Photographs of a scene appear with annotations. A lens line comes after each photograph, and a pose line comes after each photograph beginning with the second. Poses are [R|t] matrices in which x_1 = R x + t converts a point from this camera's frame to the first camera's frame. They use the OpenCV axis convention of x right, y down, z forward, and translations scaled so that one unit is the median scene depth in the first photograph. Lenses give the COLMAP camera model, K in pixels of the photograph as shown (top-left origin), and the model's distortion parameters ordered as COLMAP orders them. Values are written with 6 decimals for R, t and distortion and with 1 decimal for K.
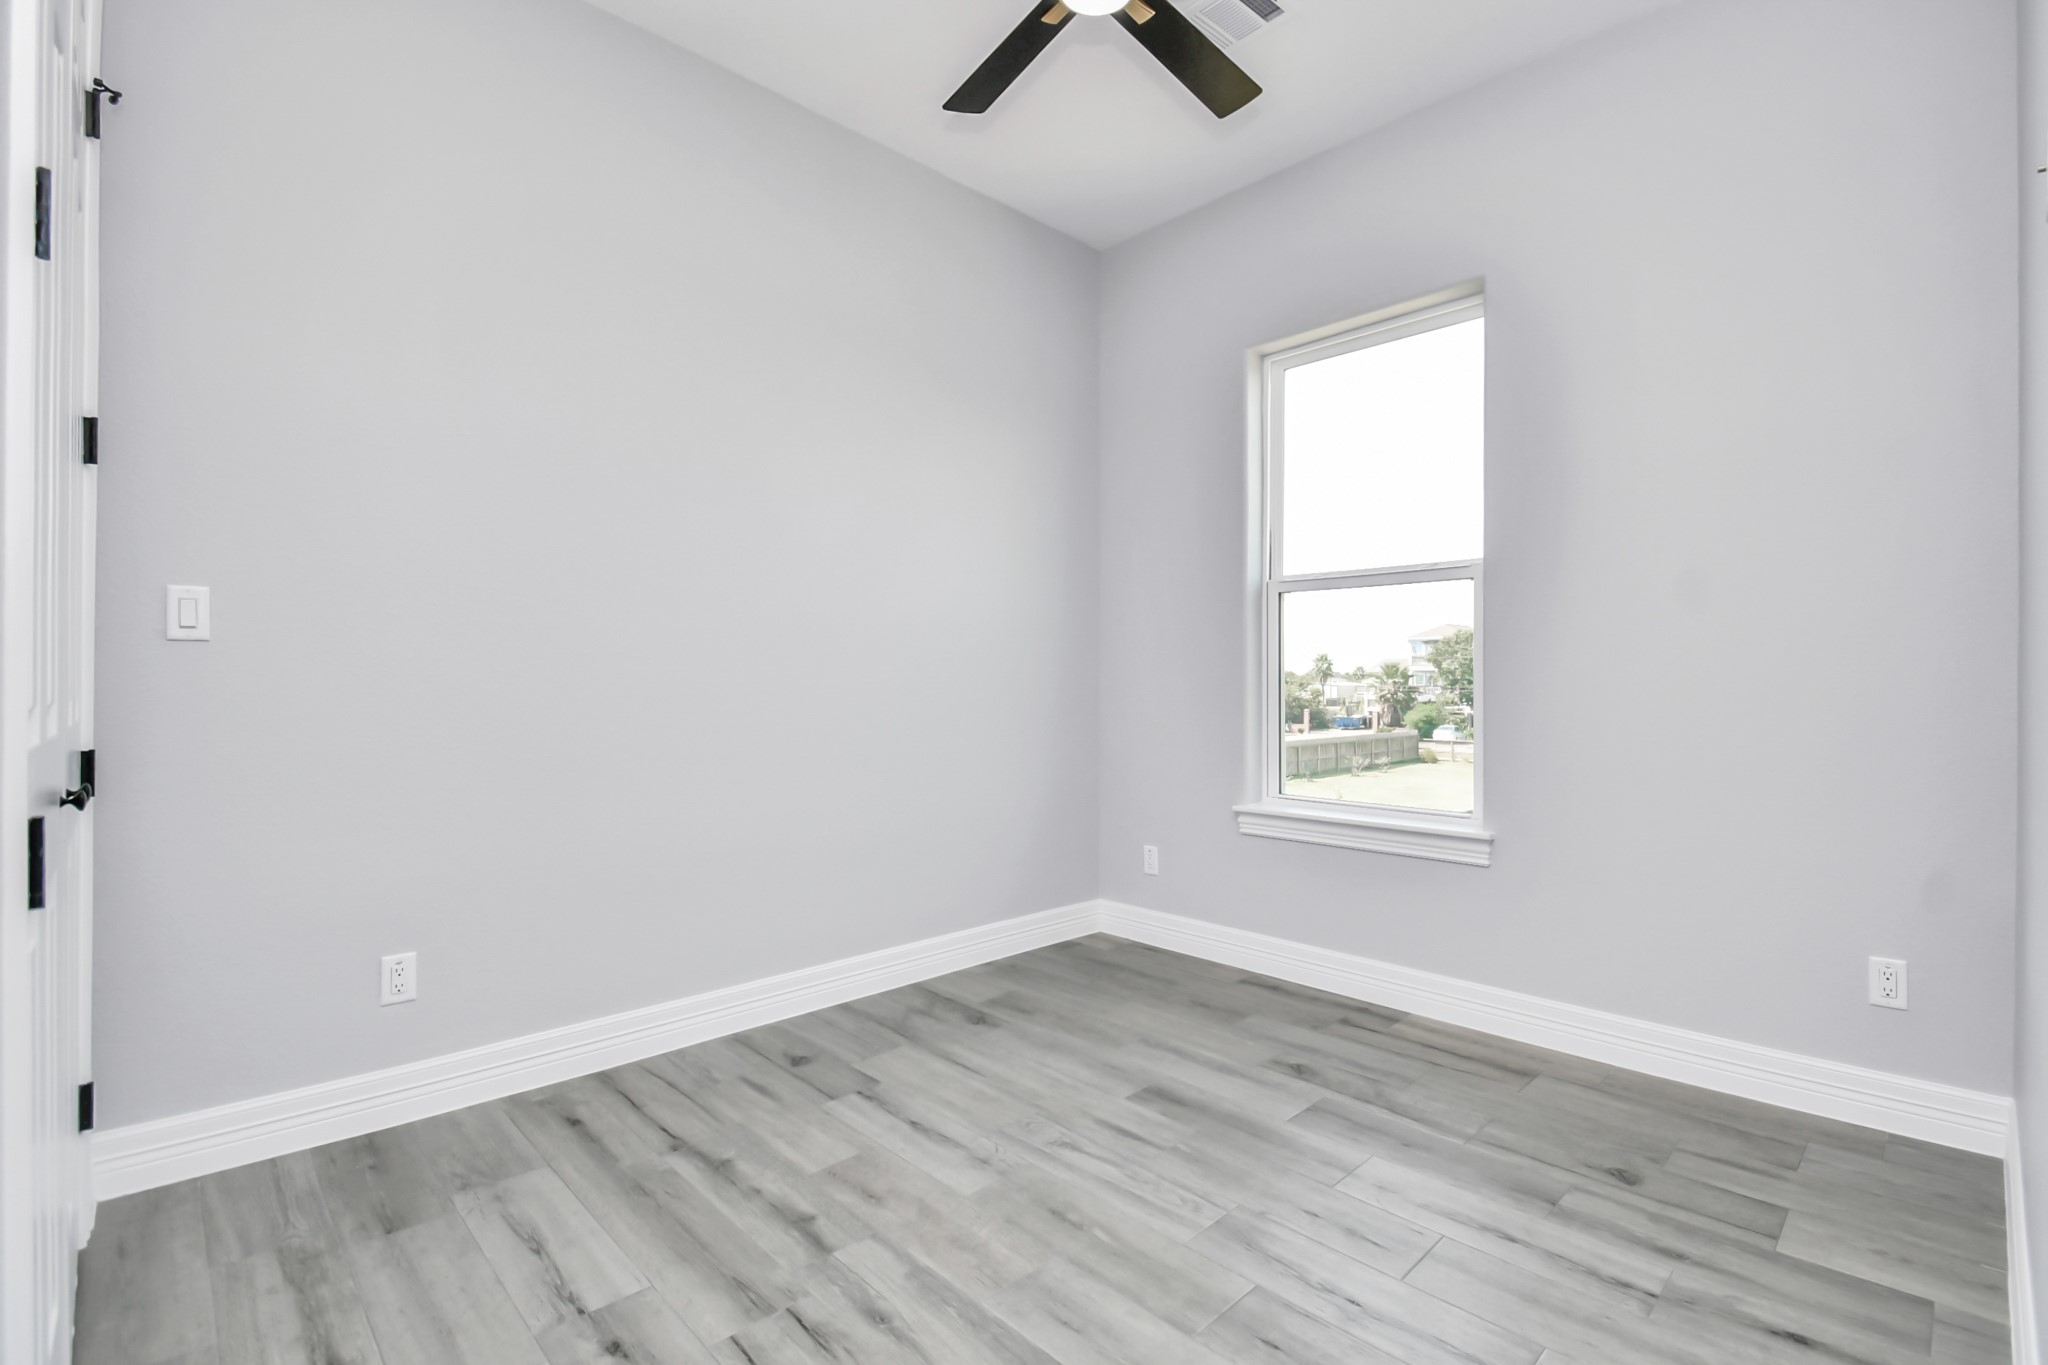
lens RADIAL K [[941.2, 0, 1024.4], [0, 941.2, 687.4], [0, 0, 1]] dist [-0.002776, -0.006765]
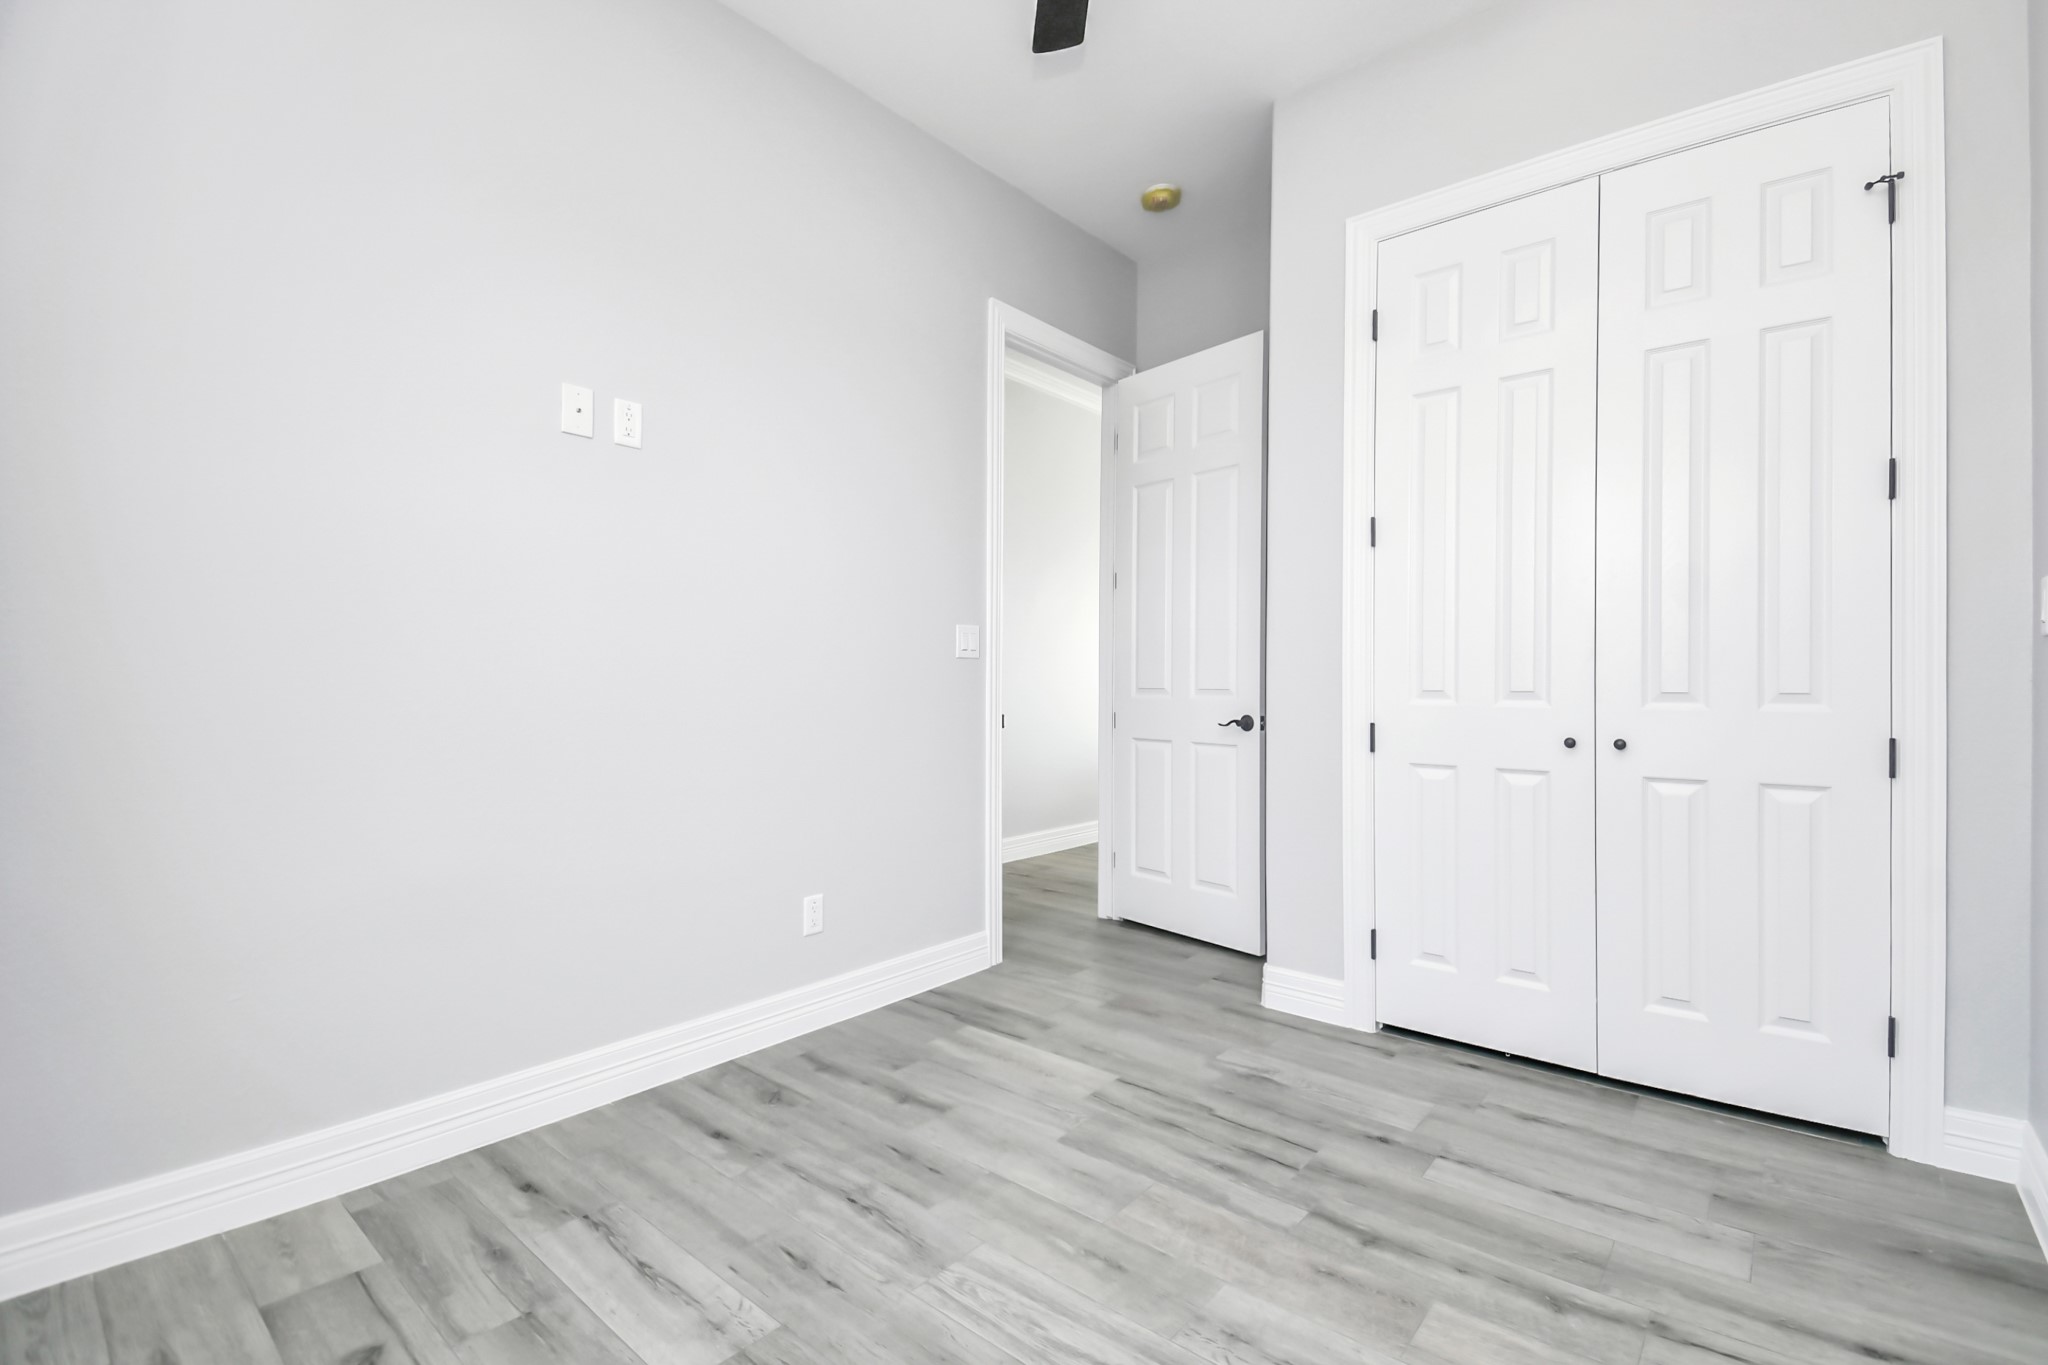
lens RADIAL K [[941.2, 0, 1027.9], [0, 941.2, 681.4], [0, 0, 1]] dist [-0.002776, -0.006765]
pose [[-0.994575, -0.002200, -0.104002, 0.225302], [-0.001552, 0.999979, -0.006306, -0.004086], [0.104014, -0.006110, -0.994557, 1.988978]]
